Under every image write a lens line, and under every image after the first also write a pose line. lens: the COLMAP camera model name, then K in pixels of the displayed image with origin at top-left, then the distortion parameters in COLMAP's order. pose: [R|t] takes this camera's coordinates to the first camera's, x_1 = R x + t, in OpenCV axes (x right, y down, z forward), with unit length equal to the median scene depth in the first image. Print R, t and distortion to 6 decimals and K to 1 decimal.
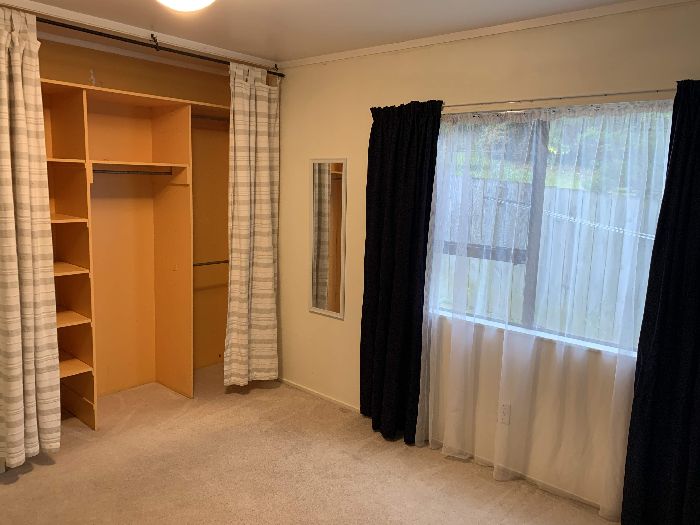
lens RADIAL K [[530.9, 0, 349.9], [0, 530.9, 261.3], [0, 0, 1]] dist [0.005593, -0.012138]
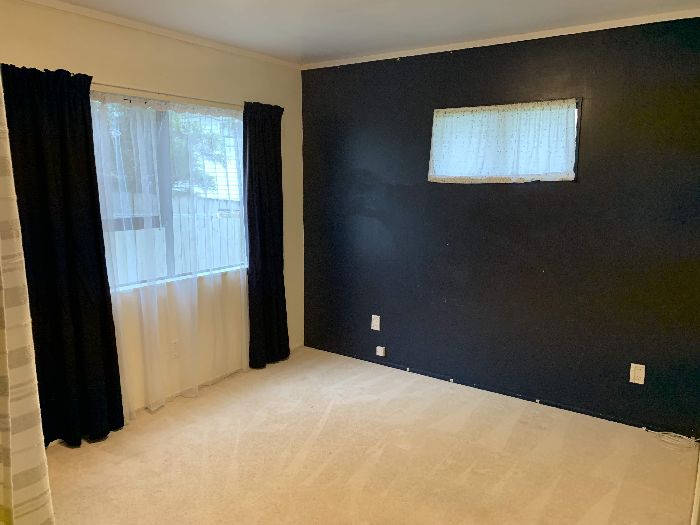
lens RADIAL K [[530.9, 0, 350.2], [0, 530.9, 264.6], [0, 0, 1]] dist [0.005593, -0.012138]
pose [[-0.115441, -0.206283, 0.971659, -0.888096], [0.124195, 0.967525, 0.220161, -0.121614], [-0.985520, 0.146091, -0.086072, 0.652904]]
